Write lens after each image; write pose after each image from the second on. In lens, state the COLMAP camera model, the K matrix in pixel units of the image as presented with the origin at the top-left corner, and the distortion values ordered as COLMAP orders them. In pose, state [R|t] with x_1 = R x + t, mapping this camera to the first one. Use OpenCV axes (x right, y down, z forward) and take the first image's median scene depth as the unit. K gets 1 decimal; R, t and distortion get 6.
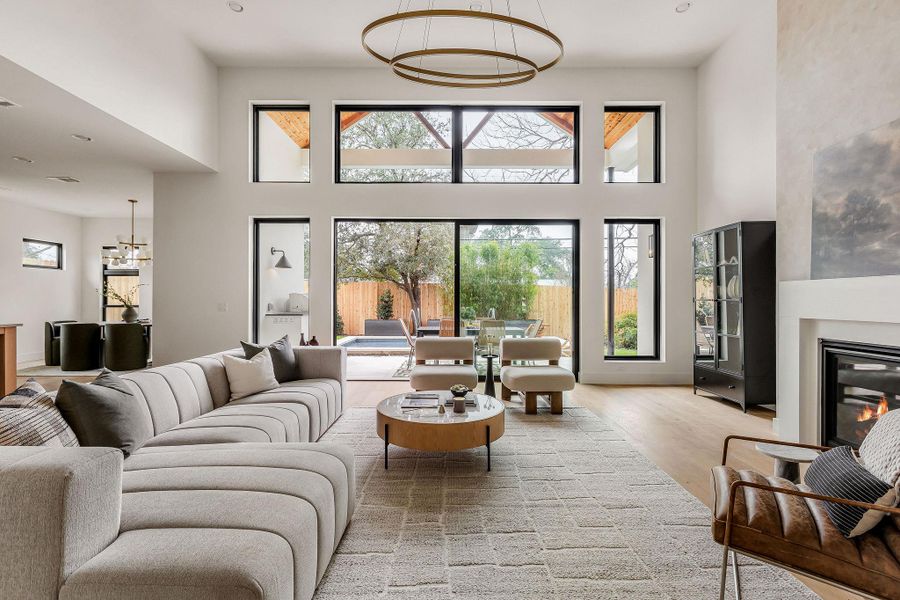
lens RADIAL K [[398.4, 0, 452.7], [0, 398.4, 300.1], [0, 0, 1]] dist [-0.000704, -0.000345]
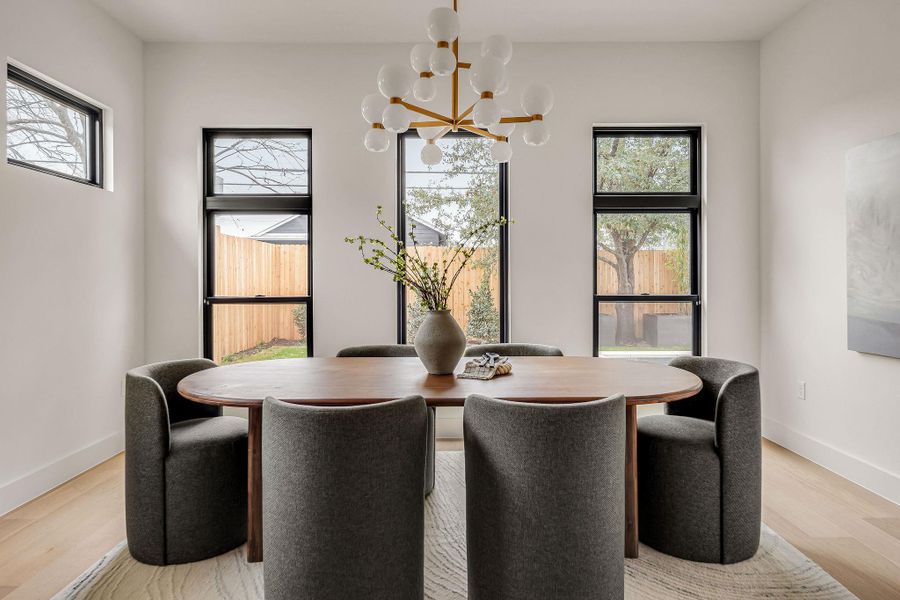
lens RADIAL K [[520.6, 0, 451.2], [0, 520.6, 281.8], [0, 0, 1]] dist [0.001335, 0.000139]
pose [[0.999999, -0.000917, 0.000877, -0.844594], [0.000914, 0.999995, 0.003044, -0.002830], [-0.000879, -0.003043, 0.999995, 0.697292]]
